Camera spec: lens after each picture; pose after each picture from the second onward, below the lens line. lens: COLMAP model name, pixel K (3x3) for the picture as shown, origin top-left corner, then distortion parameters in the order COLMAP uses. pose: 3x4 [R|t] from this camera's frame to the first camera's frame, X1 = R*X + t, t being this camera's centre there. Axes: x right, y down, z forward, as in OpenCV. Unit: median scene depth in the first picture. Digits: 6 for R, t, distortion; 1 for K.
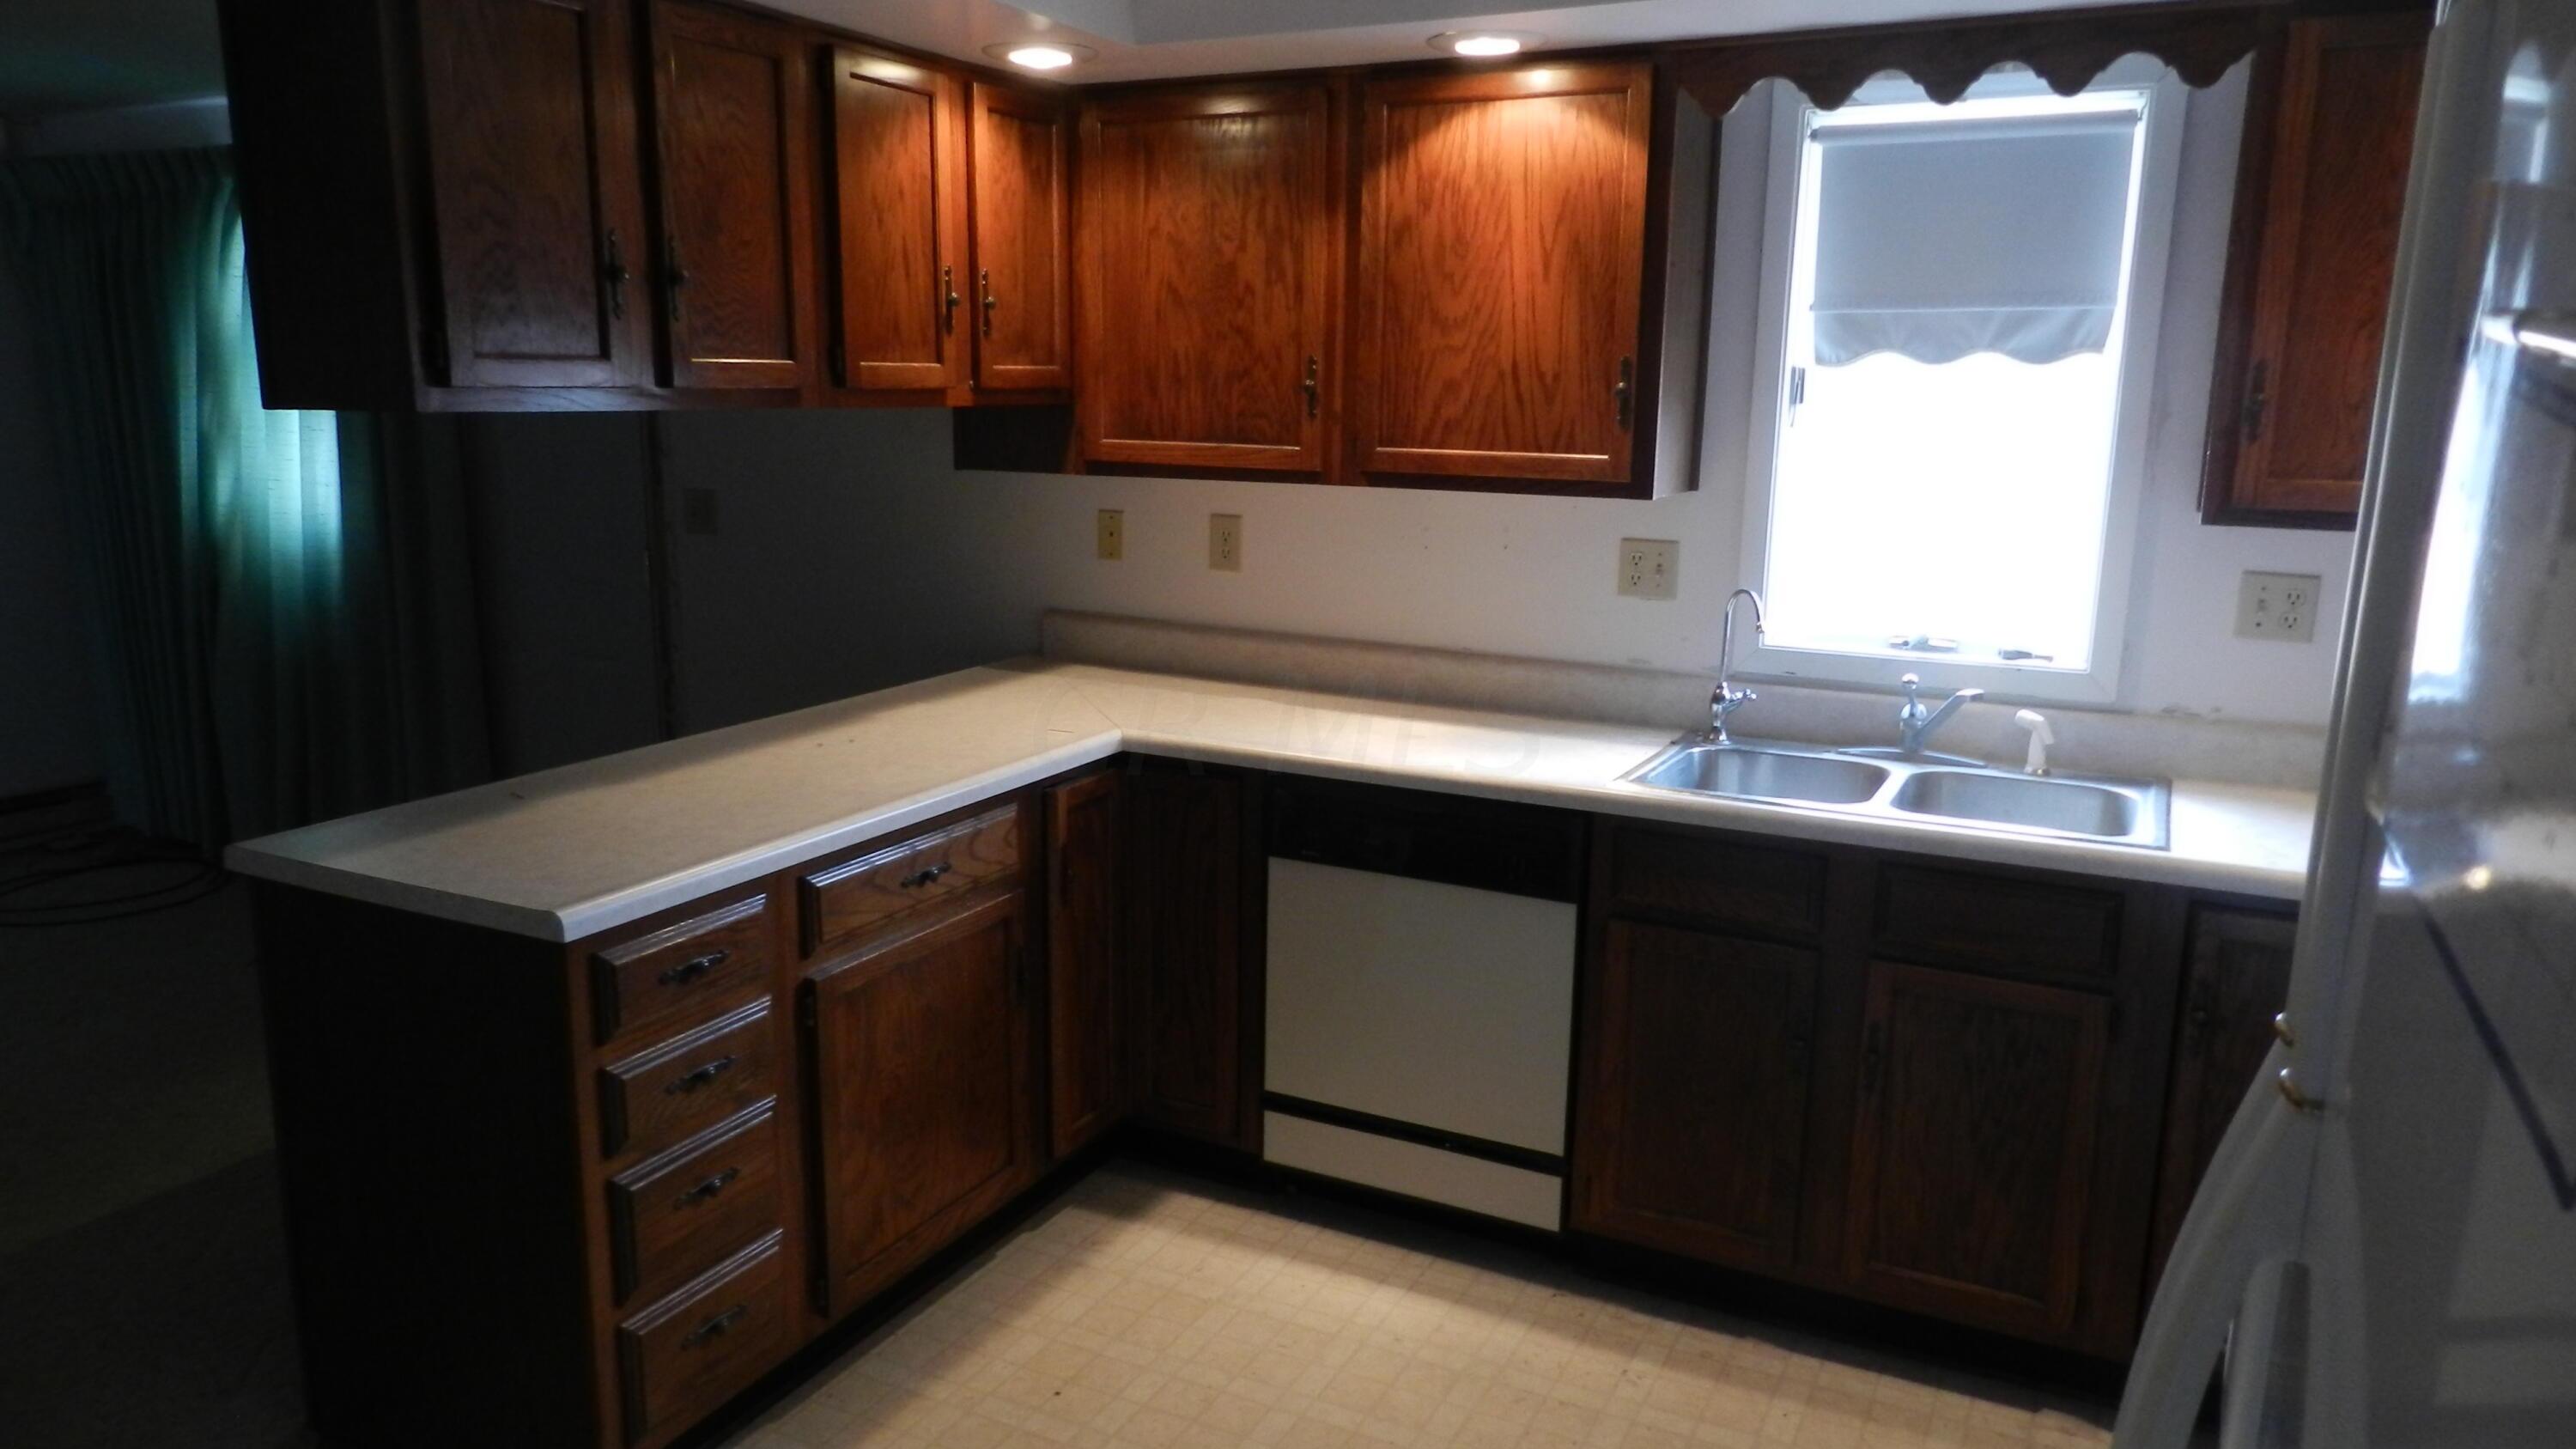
lens RADIAL K [[1718.1, 0, 1279.2], [0, 1718.1, 731.3], [0, 0, 1]] dist [0.008710, -0.005912]
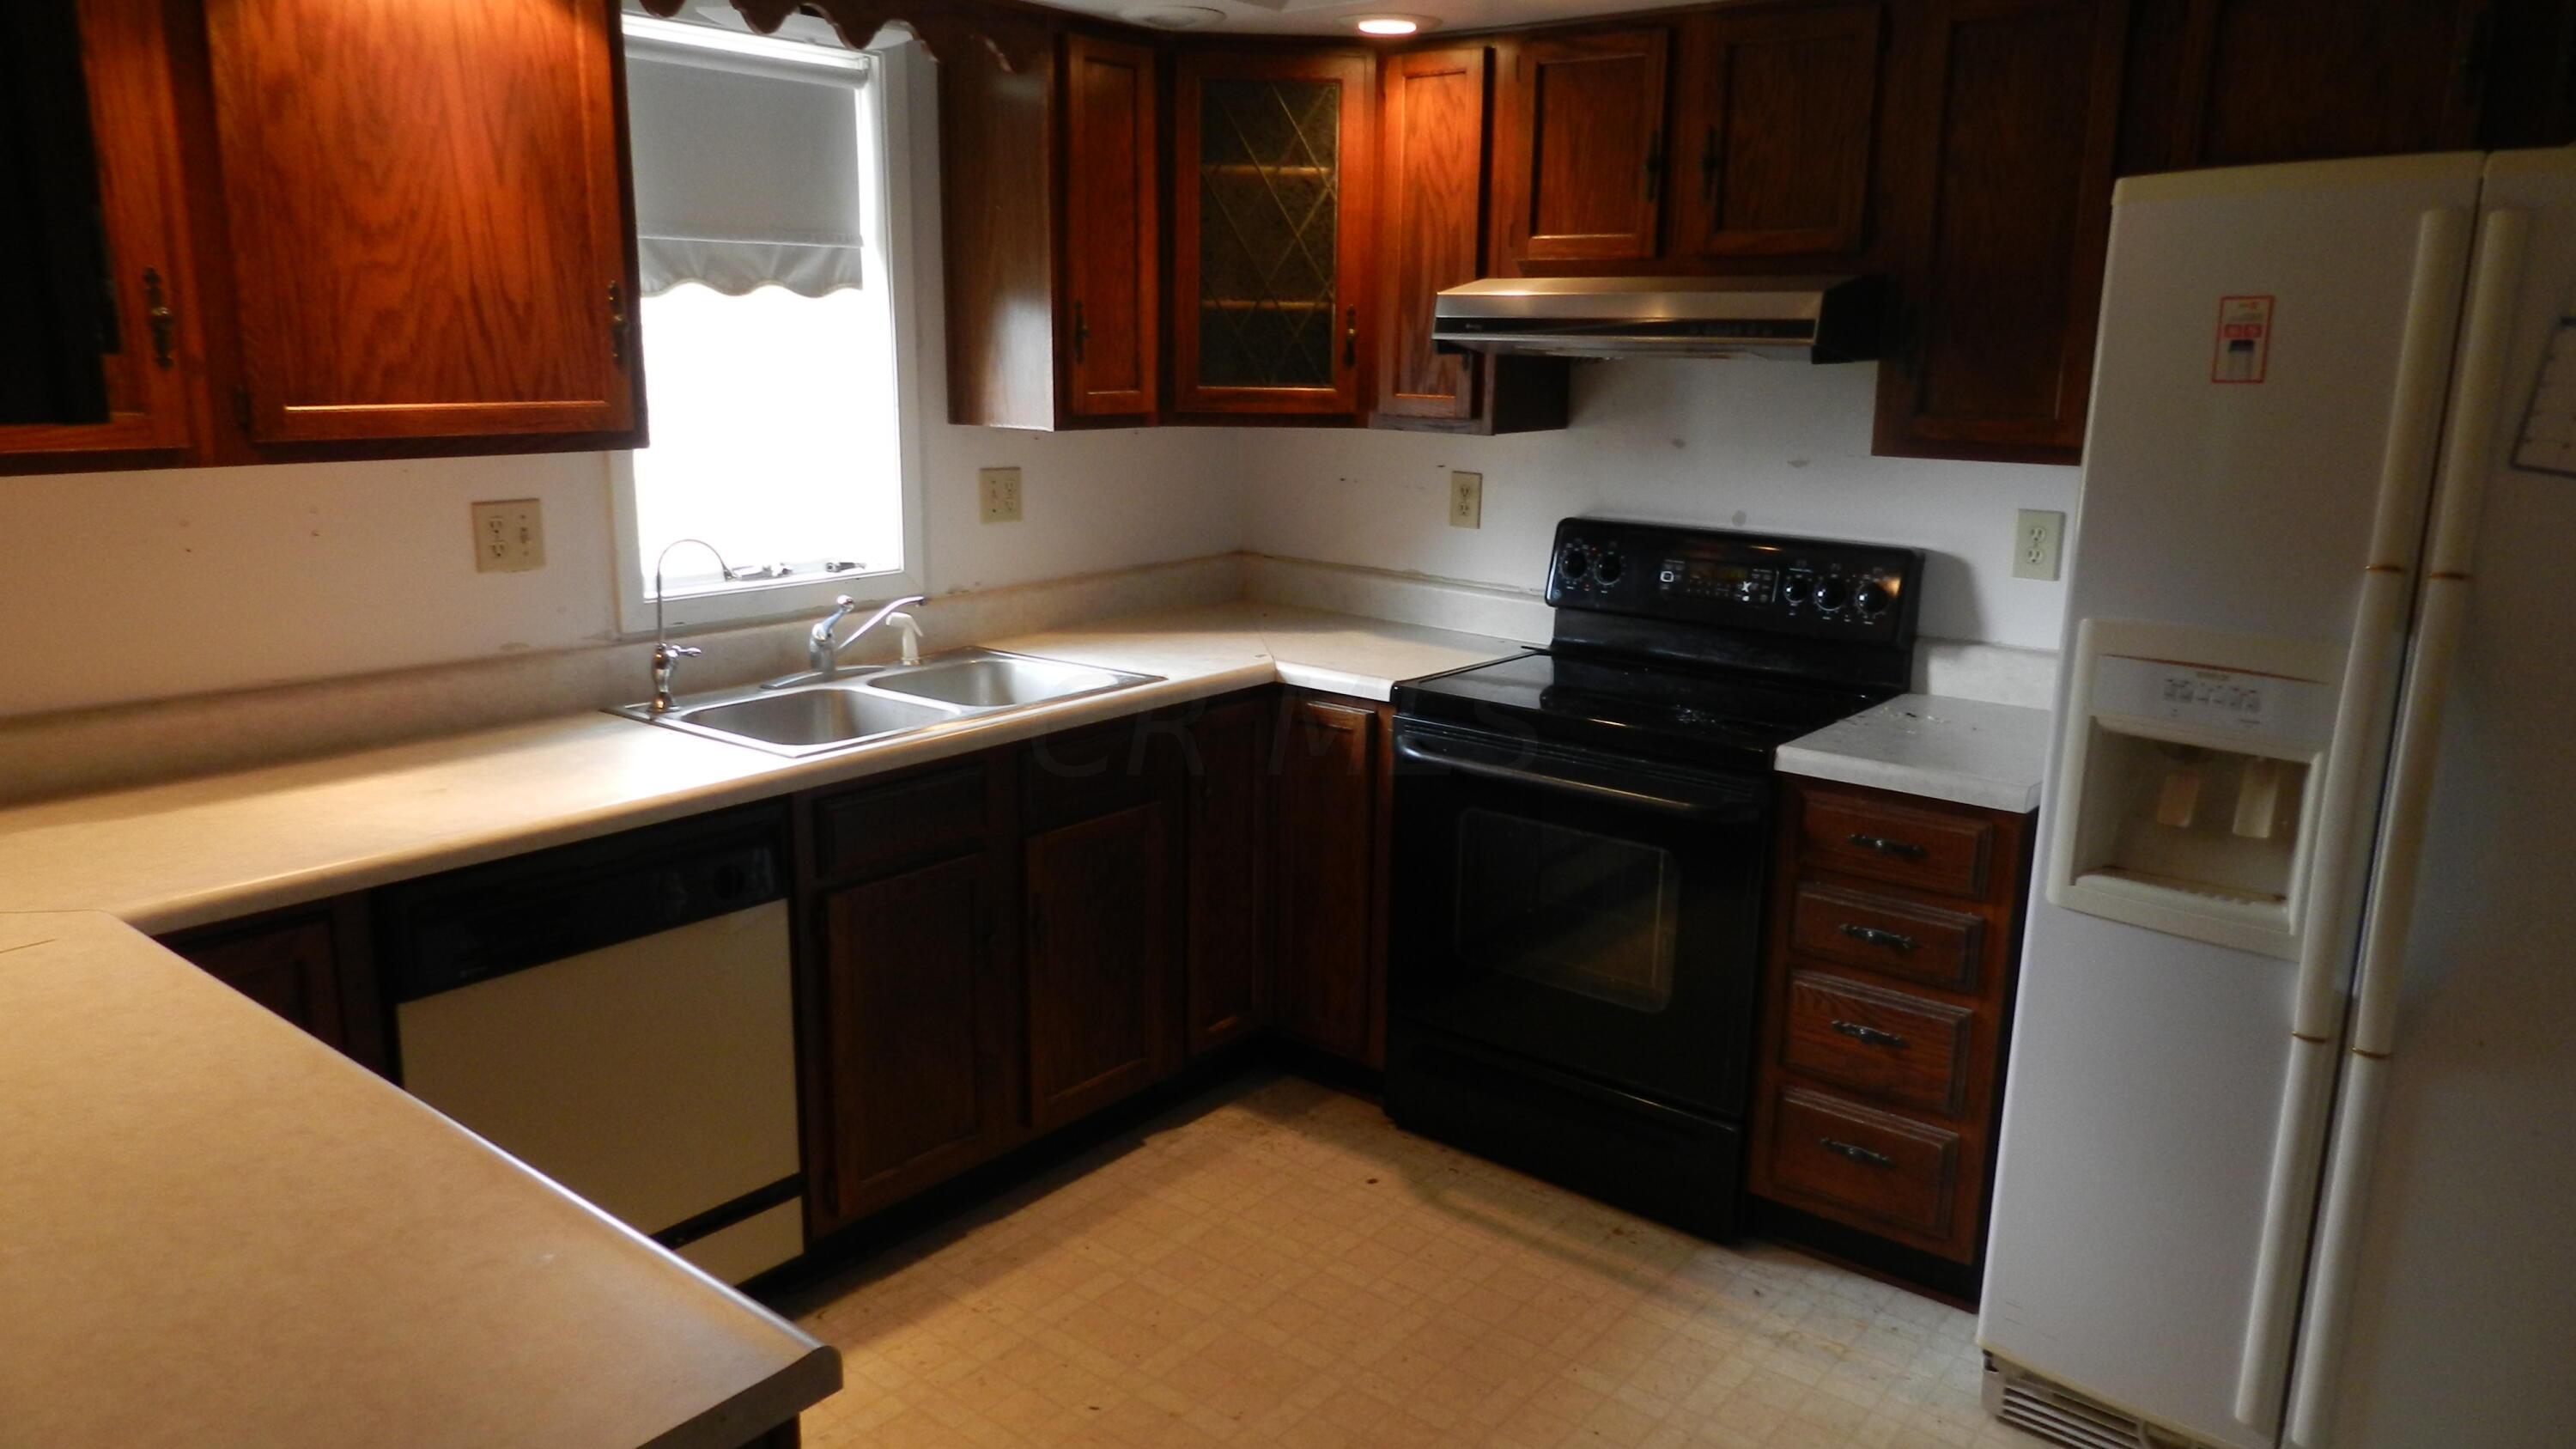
lens RADIAL K [[1718.1, 0, 1286.4], [0, 1718.1, 731.5], [0, 0, 1]] dist [0.008710, -0.005912]
pose [[0.207491, -0.230136, 0.950781, -0.575946], [0.186642, 0.963392, 0.192457, -0.101621], [-0.960267, 0.137523, 0.242848, 0.482671]]
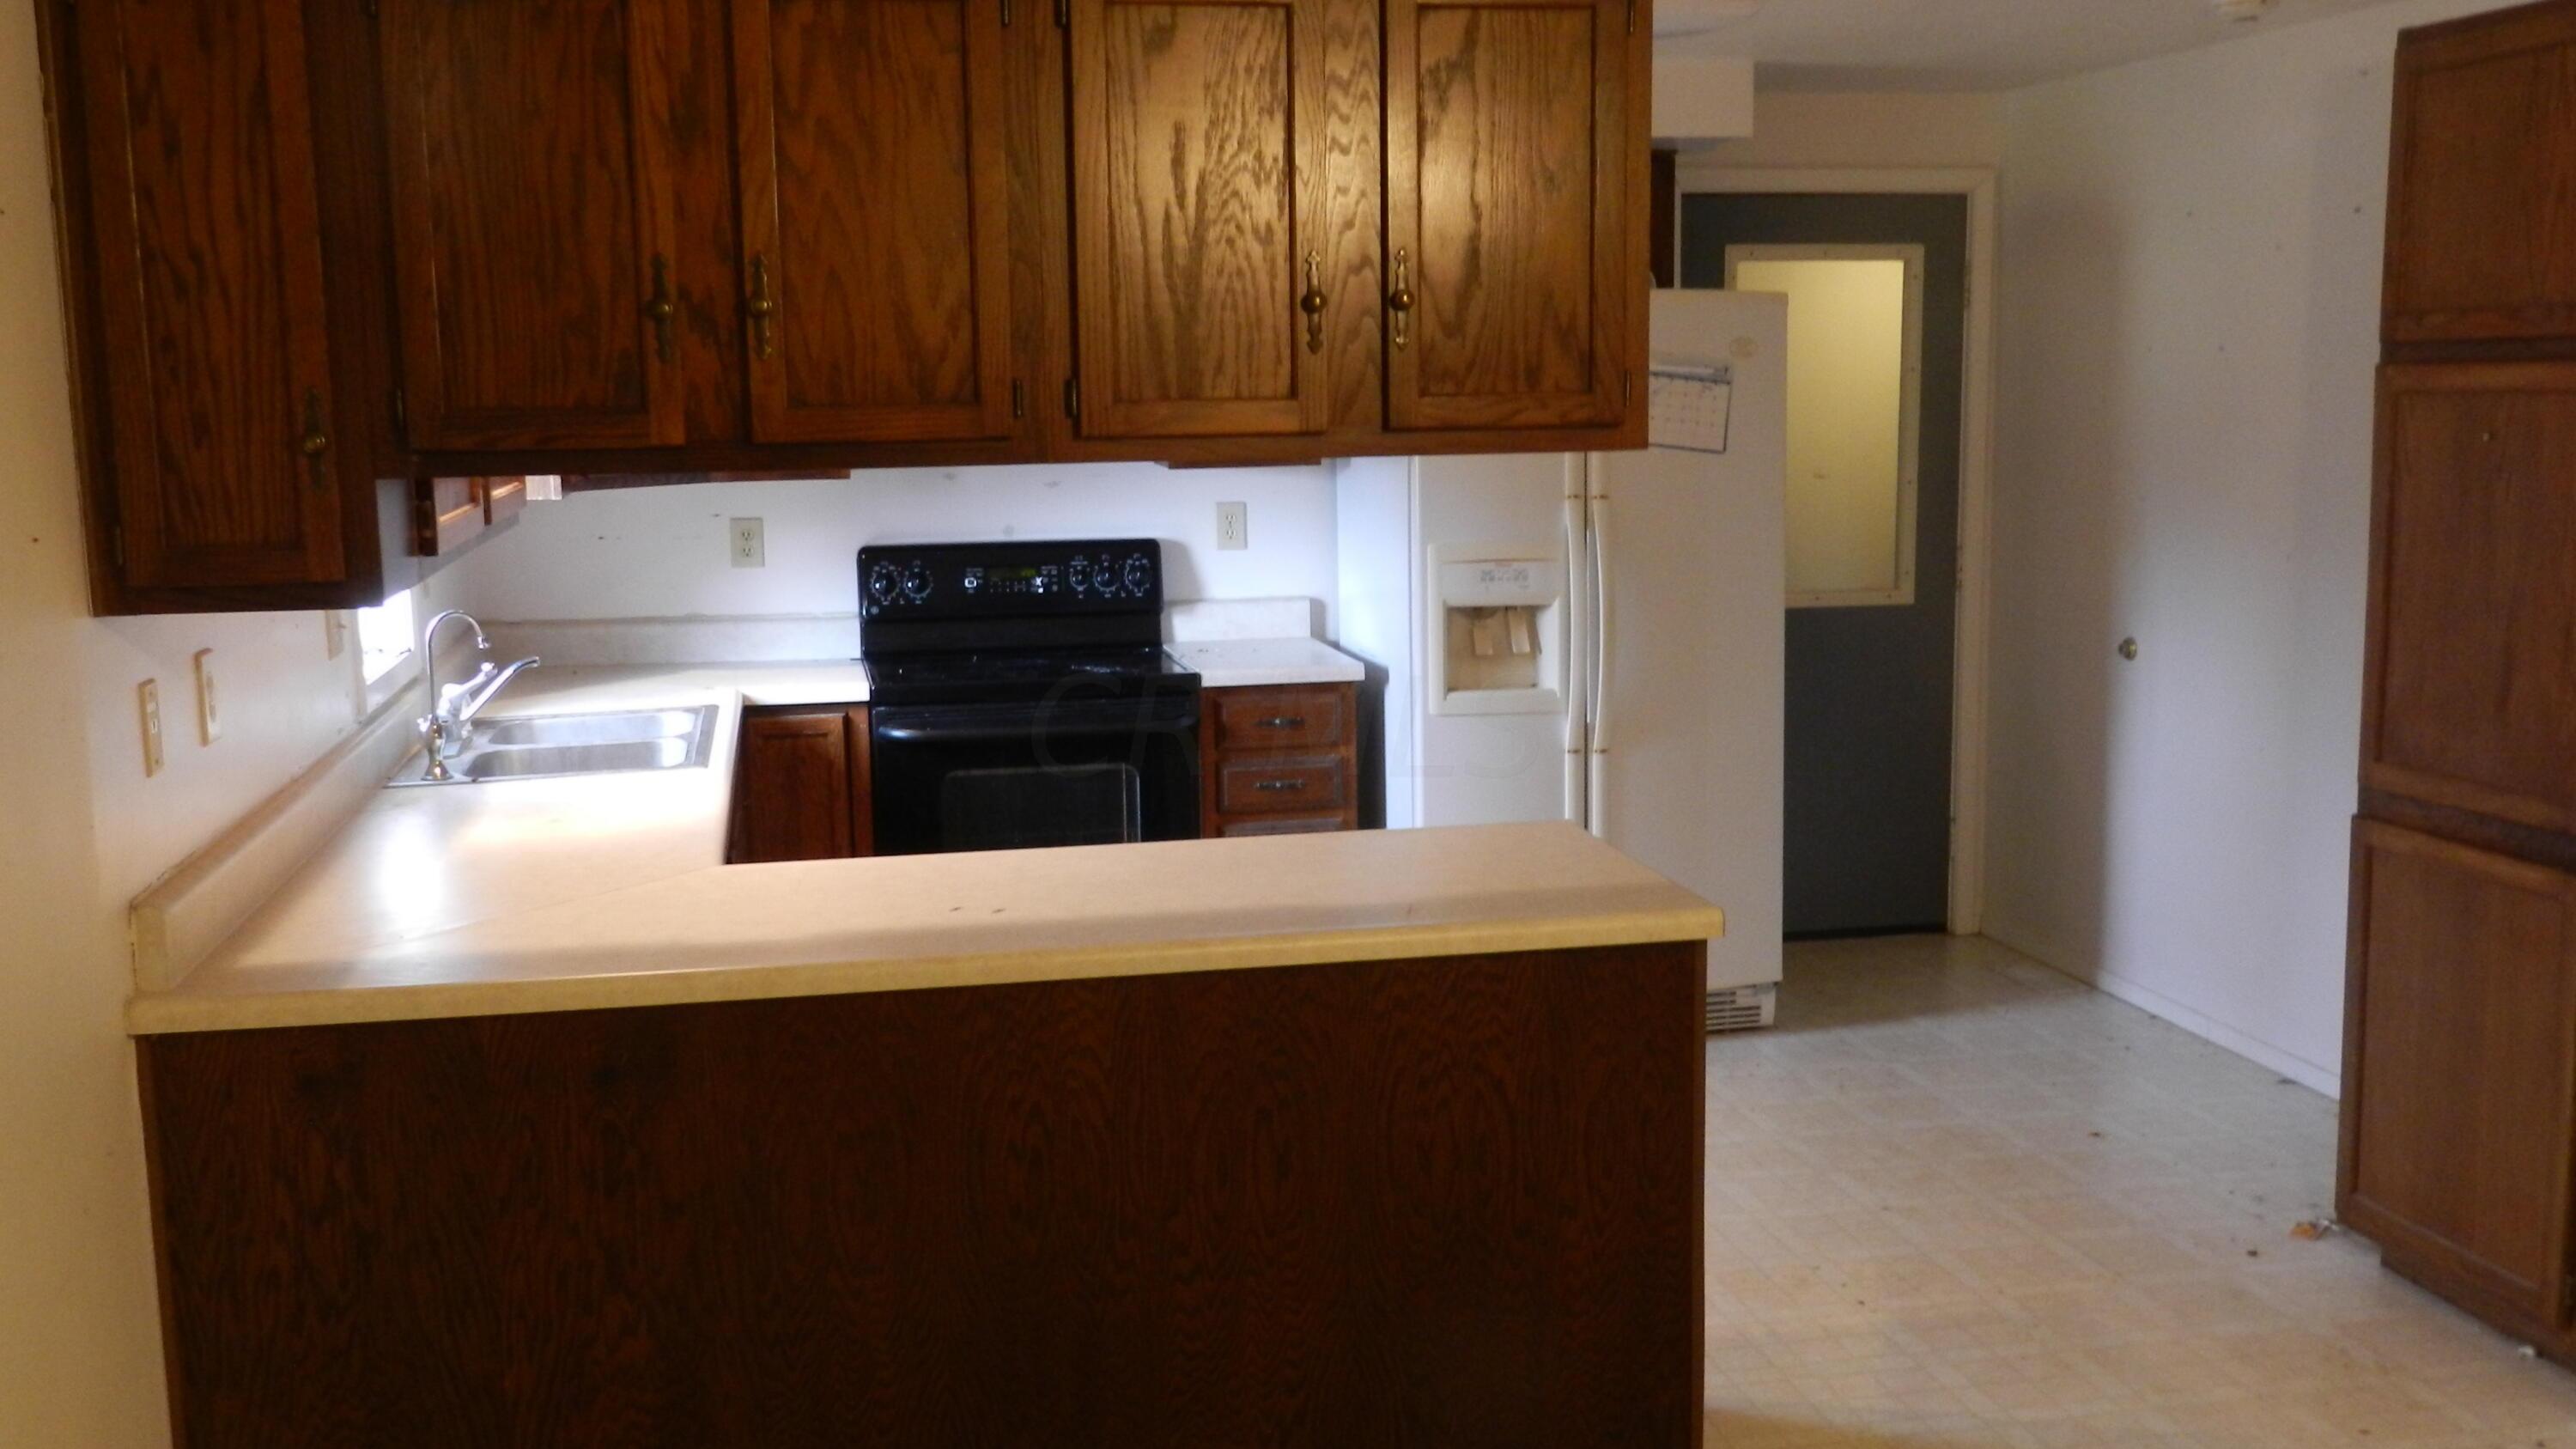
lens RADIAL K [[2379.2, 0, 1284.8], [0, 2379.2, 722.2], [0, 0, 1]] dist [0.001097, 0.000000]
pose [[-0.622407, -0.117158, 0.773876, -1.100723], [0.168111, 0.945648, 0.278369, -0.325118], [-0.764427, 0.303356, -0.568882, 1.446321]]
